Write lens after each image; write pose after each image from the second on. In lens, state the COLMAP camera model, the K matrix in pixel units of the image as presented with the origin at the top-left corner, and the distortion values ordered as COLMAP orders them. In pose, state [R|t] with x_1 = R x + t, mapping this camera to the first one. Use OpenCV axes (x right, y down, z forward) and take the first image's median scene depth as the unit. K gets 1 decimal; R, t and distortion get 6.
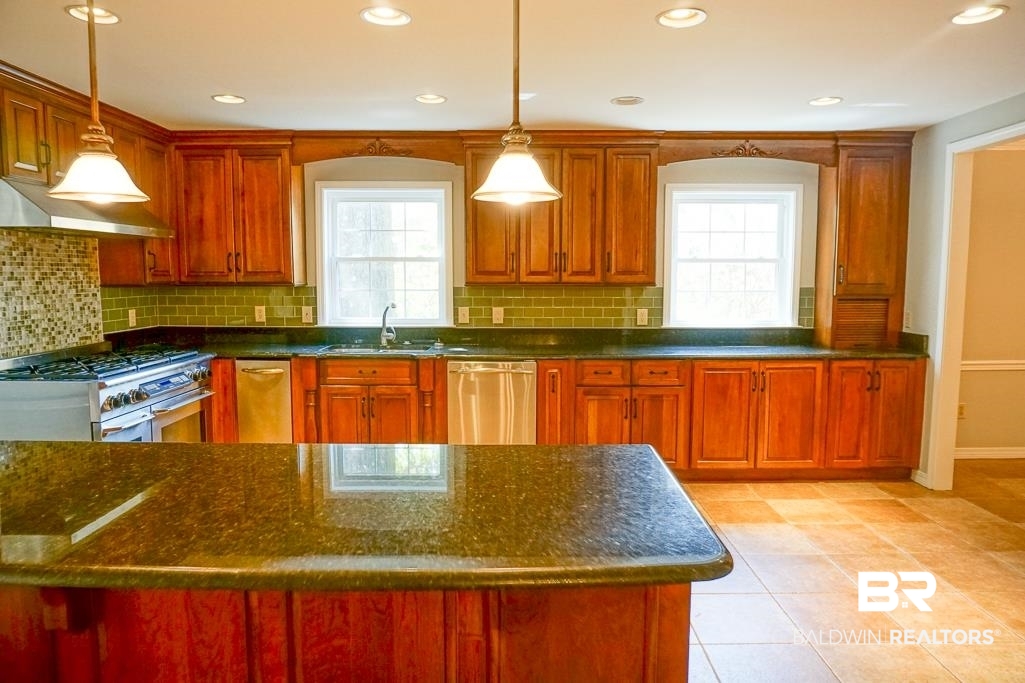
lens RADIAL K [[690.1, 0, 519.1], [0, 690.1, 336.7], [0, 0, 1]] dist [-0.033494, 0.006045]
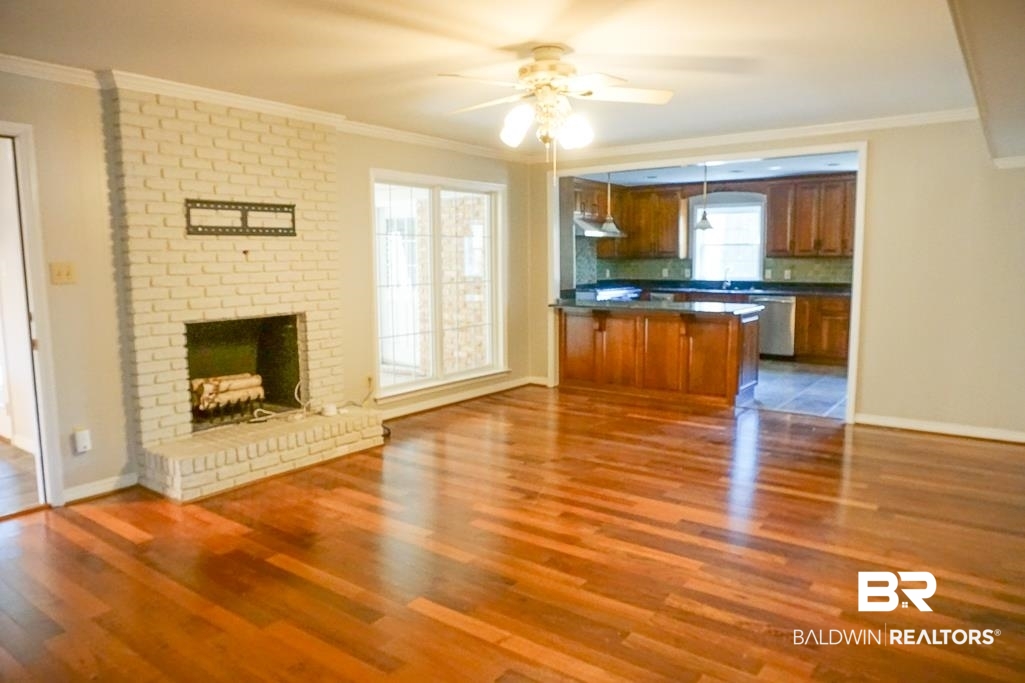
lens RADIAL K [[690.1, 0, 516.4], [0, 690.1, 338.3], [0, 0, 1]] dist [-0.033494, 0.006045]
pose [[0.808770, 0.060815, -0.584973, 0.483421], [-0.044073, 0.998110, 0.042830, 0.095391], [0.586472, -0.008858, 0.809921, -0.929802]]
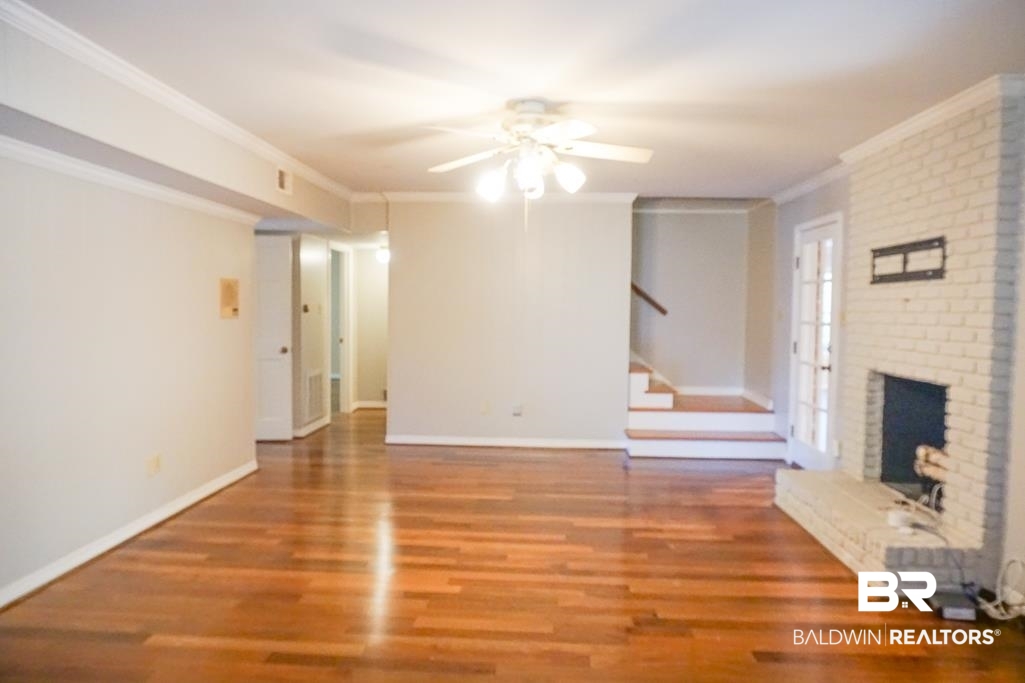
lens RADIAL K [[690.1, 0, 512.5], [0, 690.1, 341.4], [0, 0, 1]] dist [-0.033494, 0.006045]
pose [[-0.998641, -0.019212, 0.048451, -0.904982], [-0.011977, 0.989296, 0.145431, -0.306295], [-0.050726, 0.144653, -0.988181, 3.457628]]
